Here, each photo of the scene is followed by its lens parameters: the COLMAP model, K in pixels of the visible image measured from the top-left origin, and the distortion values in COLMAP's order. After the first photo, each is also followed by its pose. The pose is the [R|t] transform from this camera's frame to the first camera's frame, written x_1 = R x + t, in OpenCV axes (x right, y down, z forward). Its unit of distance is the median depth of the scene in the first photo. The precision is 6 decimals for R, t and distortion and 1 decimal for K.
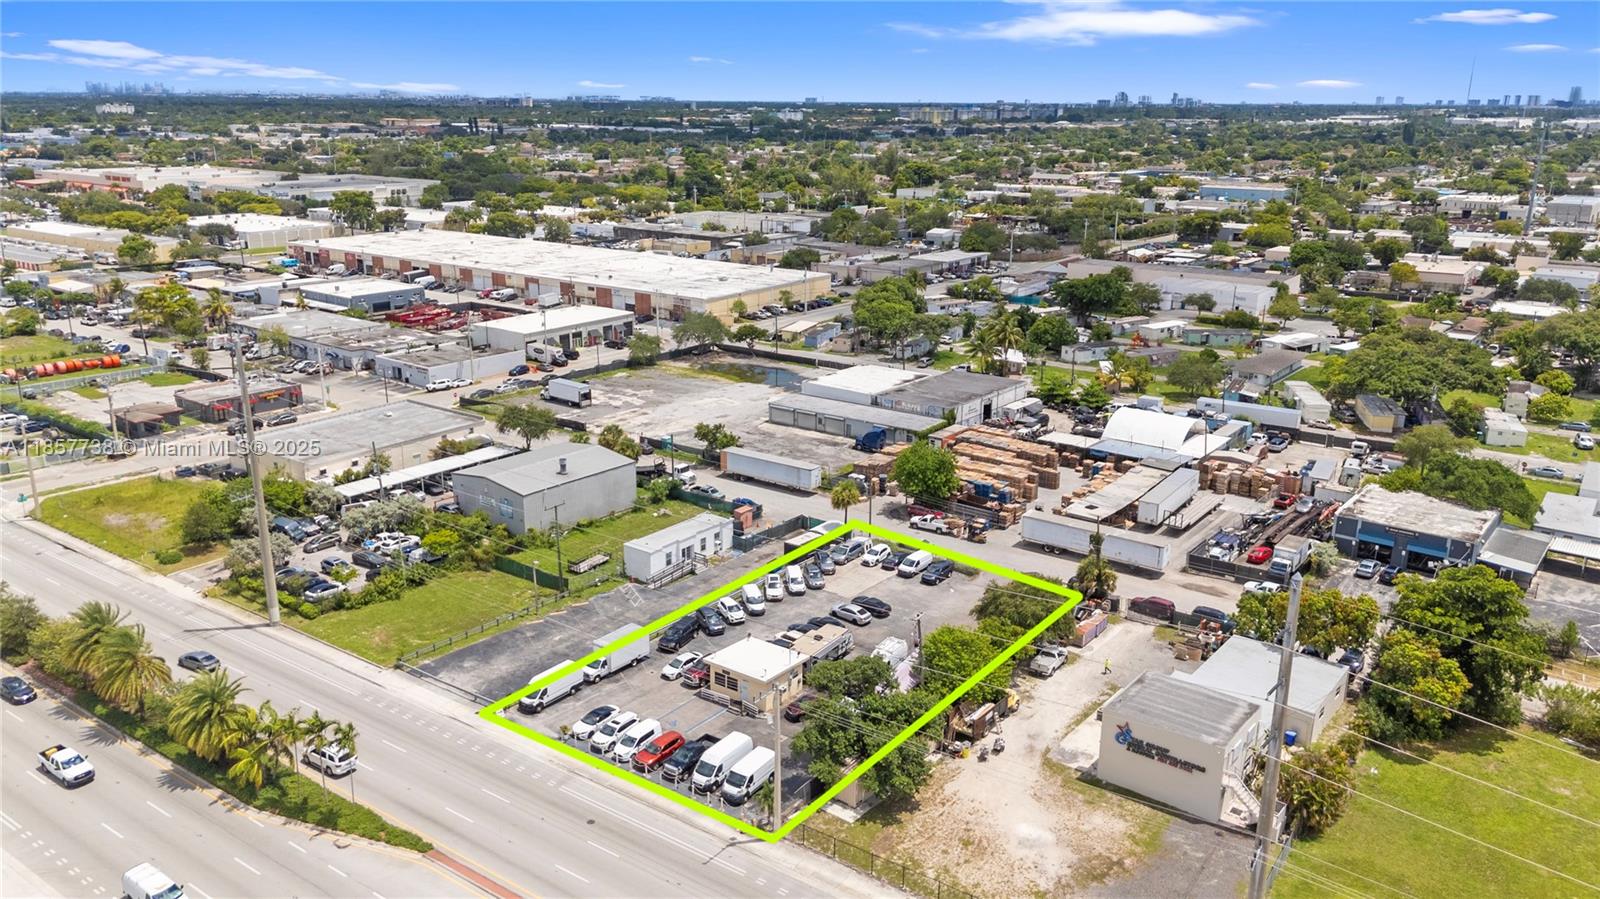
lens RADIAL K [[1170.4, 0, 800.0], [0, 1170.4, 449.5], [0, 0, 1]] dist [0.073539, -0.064456]
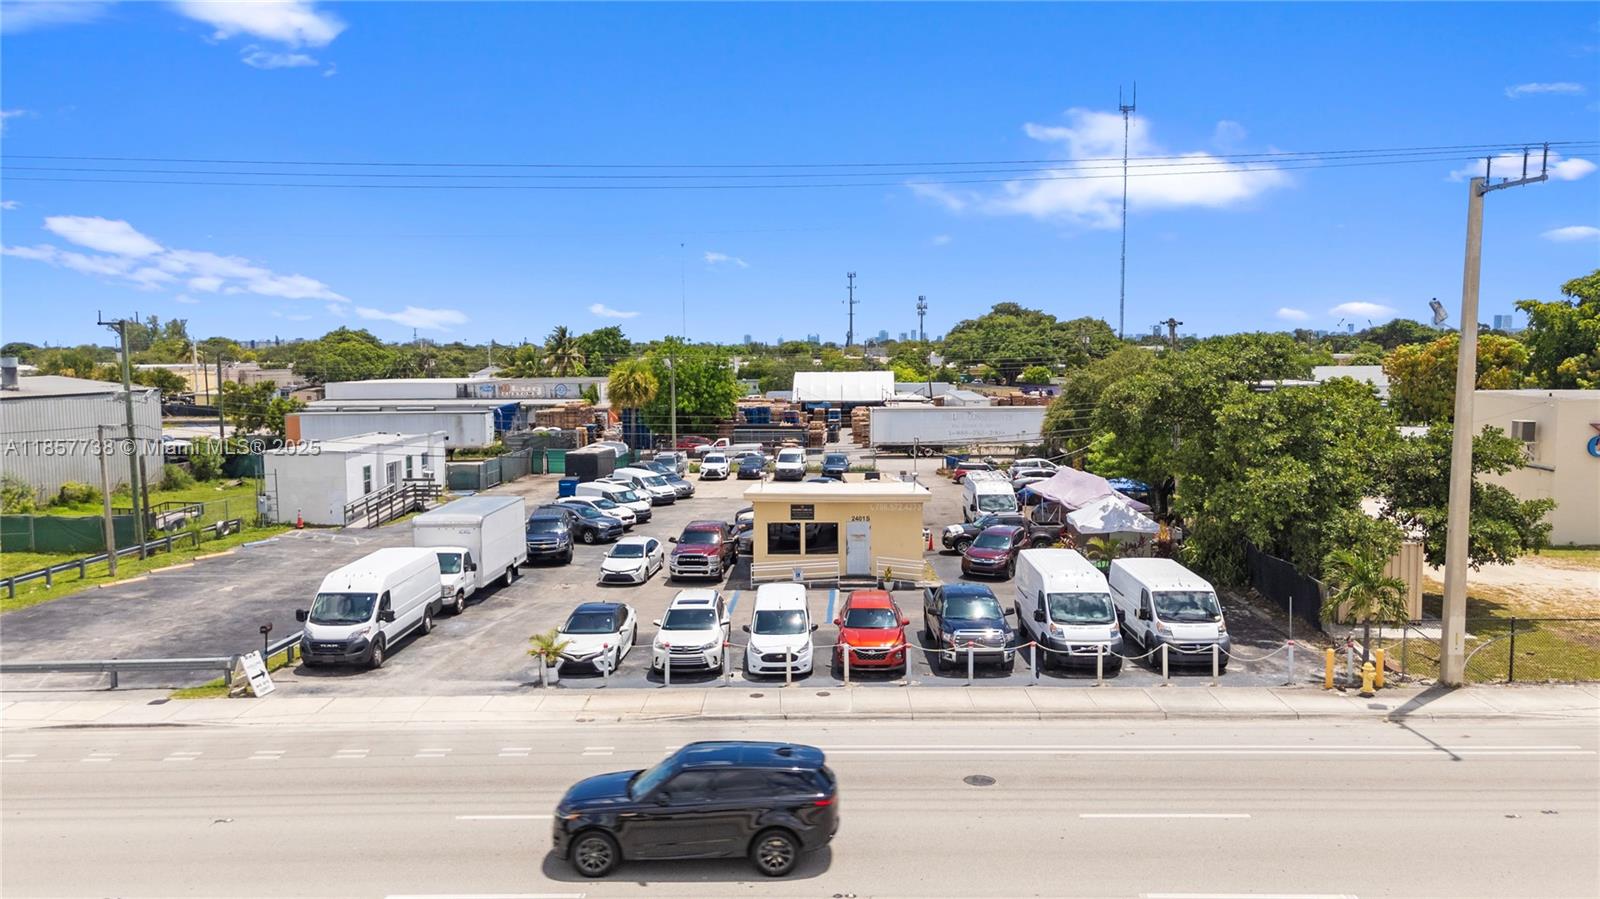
lens RADIAL K [[1179.0, 0, 799.1], [0, 1179.0, 417.7], [0, 0, 1]] dist [0.089184, -0.086980]
pose [[0.823595, -0.054528, 0.564551, -0.291918], [0.180438, 0.968844, -0.169655, 0.222533], [-0.537711, 0.241594, 0.807774, 0.635760]]
